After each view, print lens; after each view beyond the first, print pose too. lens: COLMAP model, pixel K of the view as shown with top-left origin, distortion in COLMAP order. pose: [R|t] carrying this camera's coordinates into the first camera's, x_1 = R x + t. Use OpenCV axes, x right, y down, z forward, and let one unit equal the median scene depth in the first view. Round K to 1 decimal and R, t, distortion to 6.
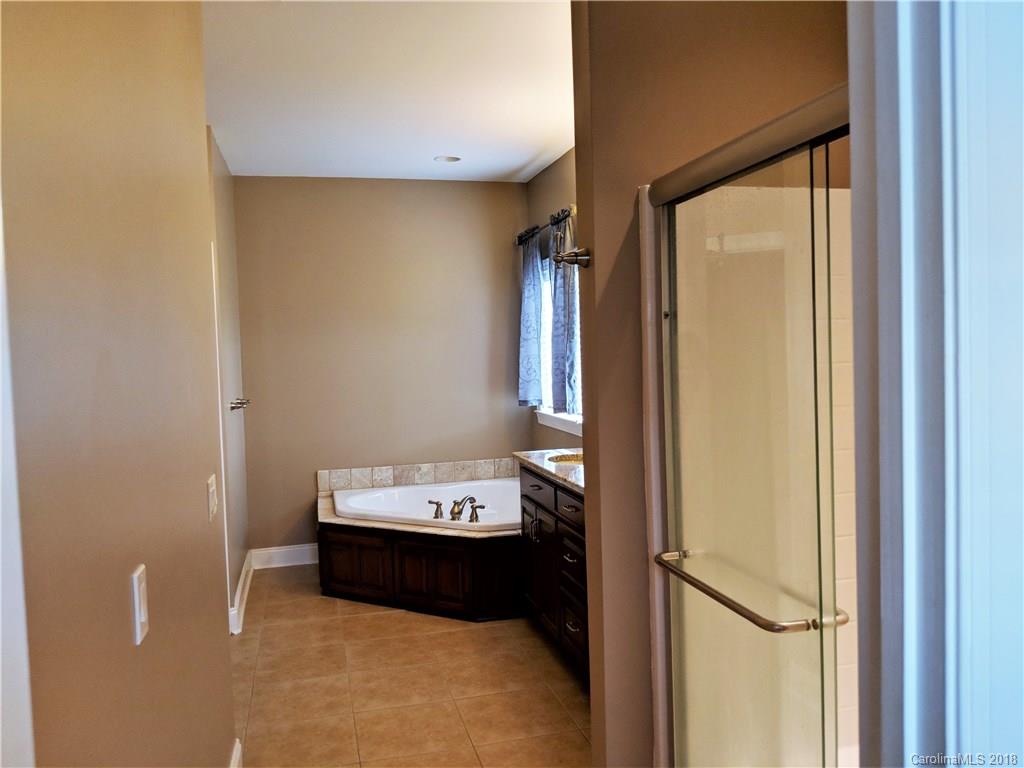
lens RADIAL K [[815.1, 0, 515.2], [0, 815.1, 379.3], [0, 0, 1]] dist [0.061159, -0.117154]
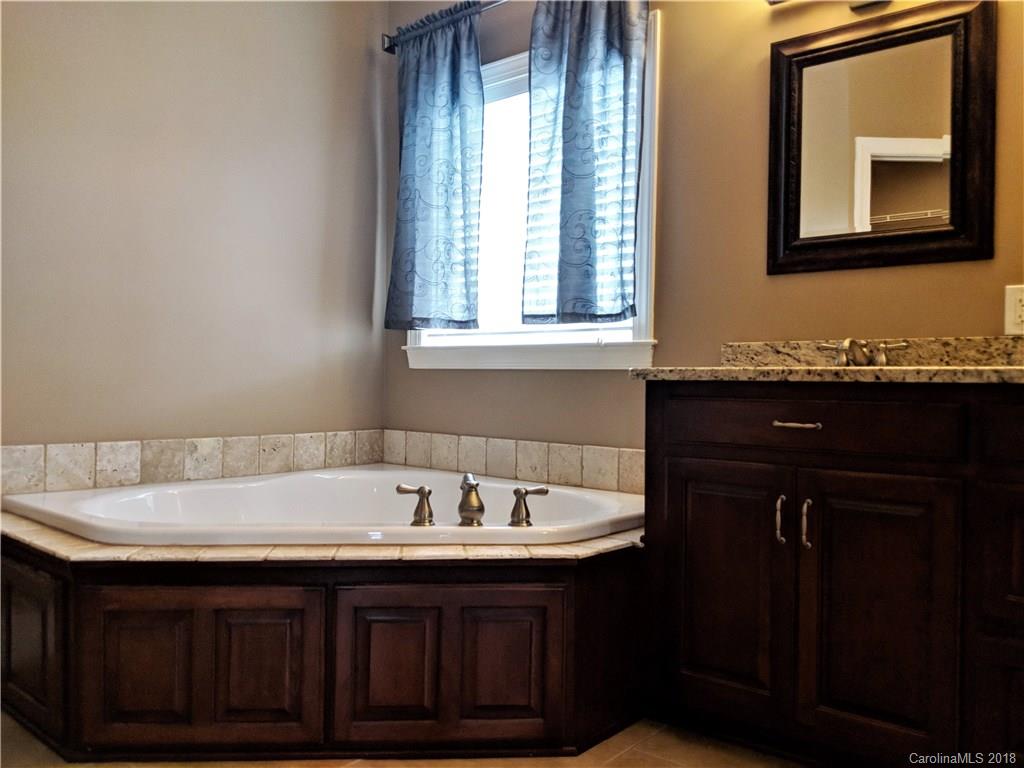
lens RADIAL K [[815.1, 0, 510.3], [0, 815.1, 386.7], [0, 0, 1]] dist [0.061159, -0.117154]
pose [[0.815692, 0.041690, 0.576982, -0.253212], [-0.017813, 0.998737, -0.046981, 0.095242], [-0.578212, 0.028044, 0.815405, 0.506785]]
